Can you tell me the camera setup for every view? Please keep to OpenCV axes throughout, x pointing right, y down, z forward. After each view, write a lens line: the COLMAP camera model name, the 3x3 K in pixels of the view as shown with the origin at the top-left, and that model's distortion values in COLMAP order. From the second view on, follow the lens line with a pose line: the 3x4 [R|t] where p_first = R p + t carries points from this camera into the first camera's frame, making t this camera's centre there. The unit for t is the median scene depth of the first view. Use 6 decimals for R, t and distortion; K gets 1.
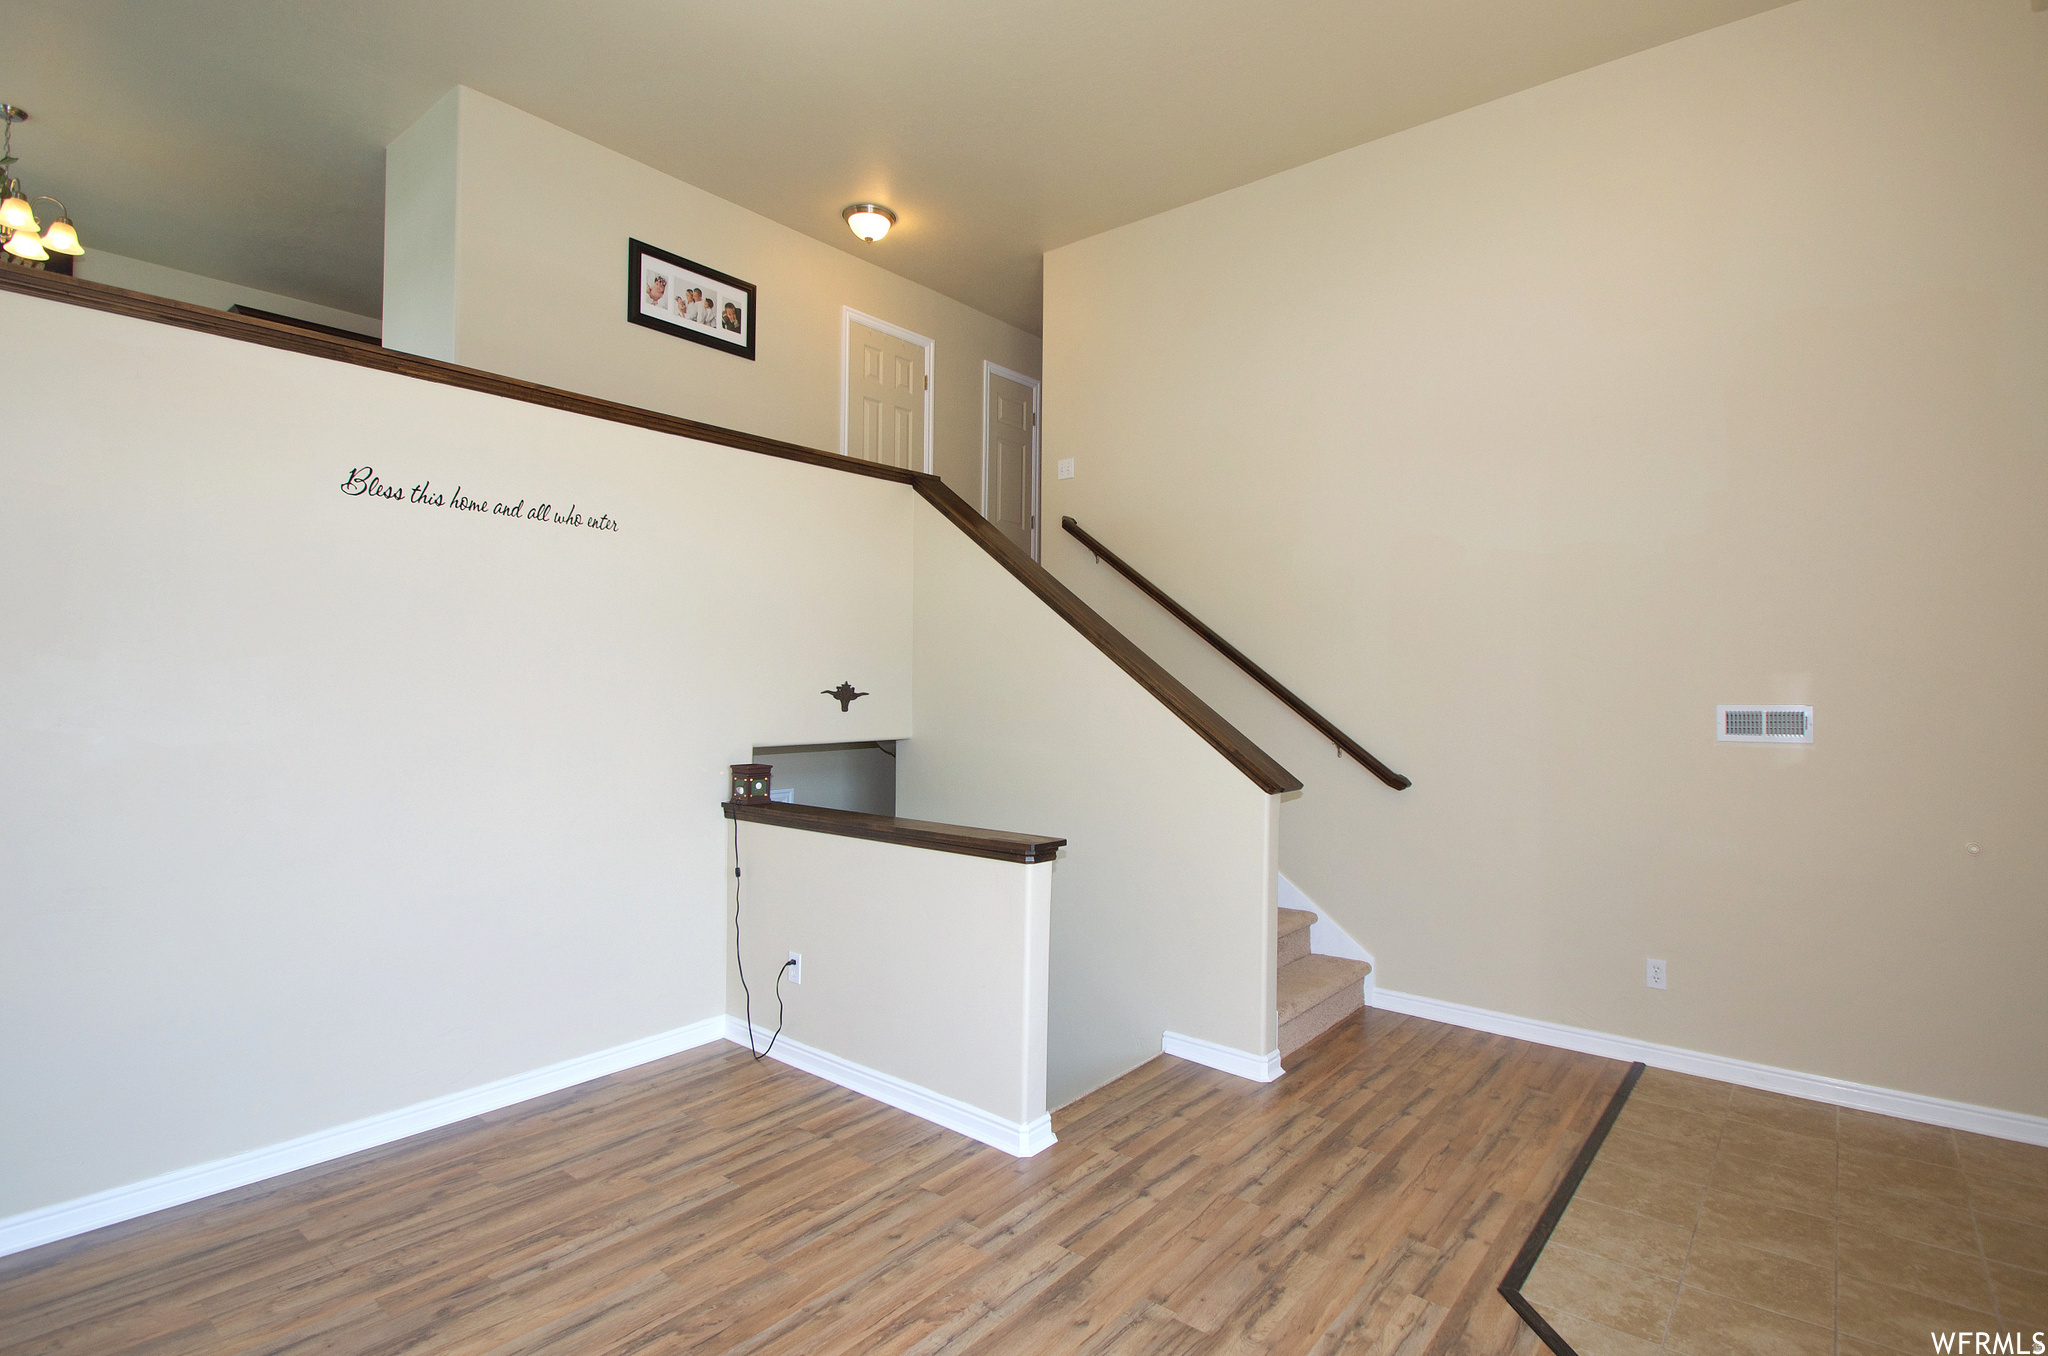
lens RADIAL K [[988.0, 0, 1044.9], [0, 988.0, 682.7], [0, 0, 1]] dist [-0.004849, -0.008083]
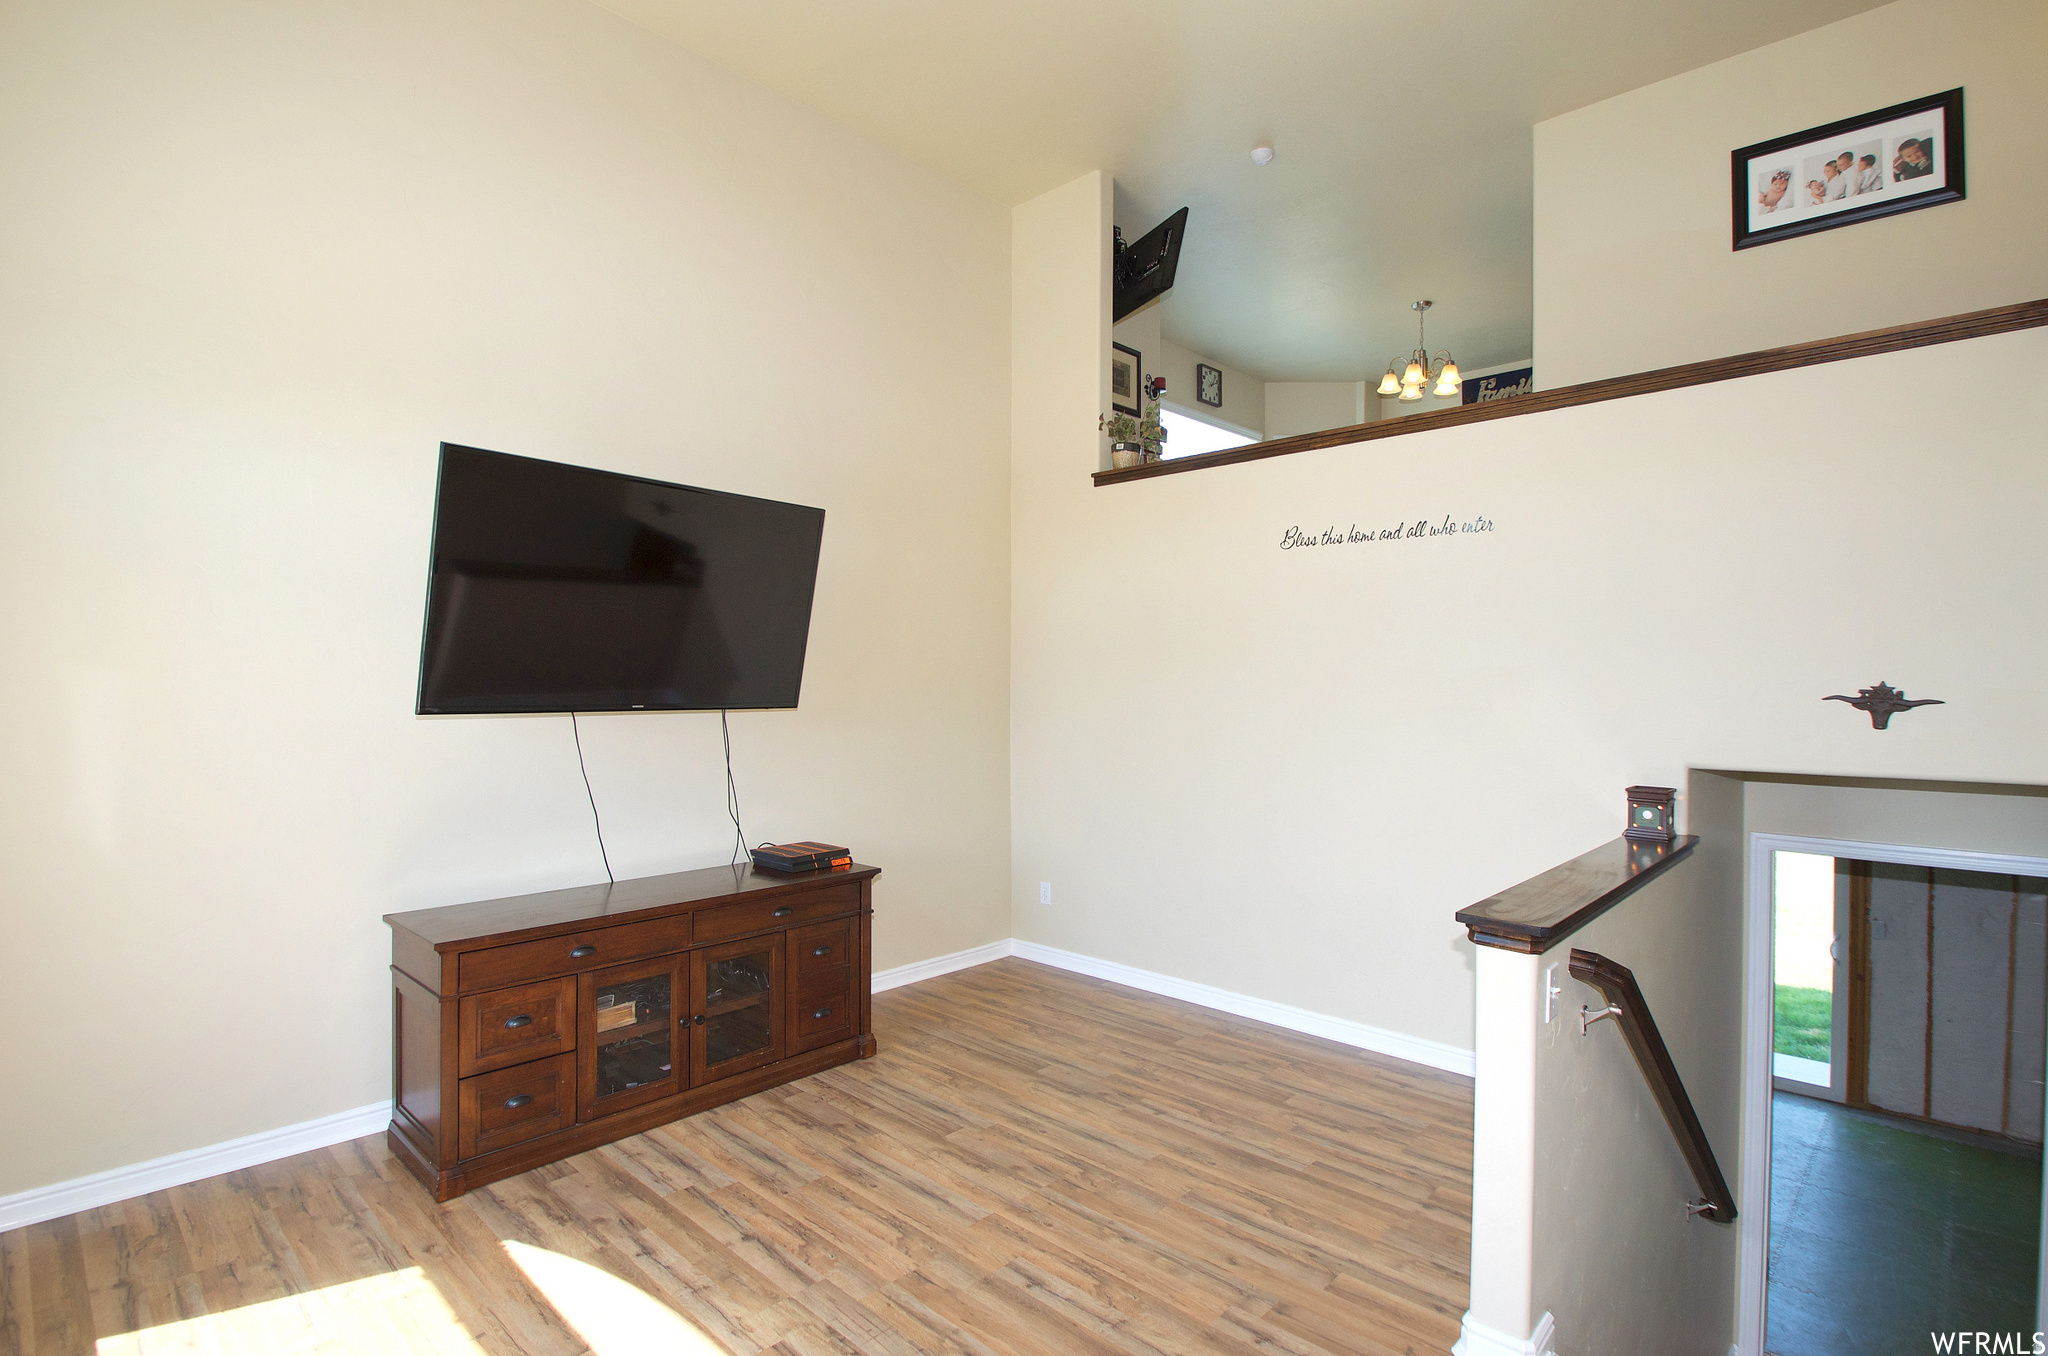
lens RADIAL K [[988.0, 0, 1041.5], [0, 988.0, 684.3], [0, 0, 1]] dist [-0.004849, -0.008083]
pose [[-0.073084, -0.006563, -0.997304, 0.706421], [-0.002146, 0.999977, -0.006423, 0.008272], [0.997323, 0.001671, -0.073097, 0.764255]]
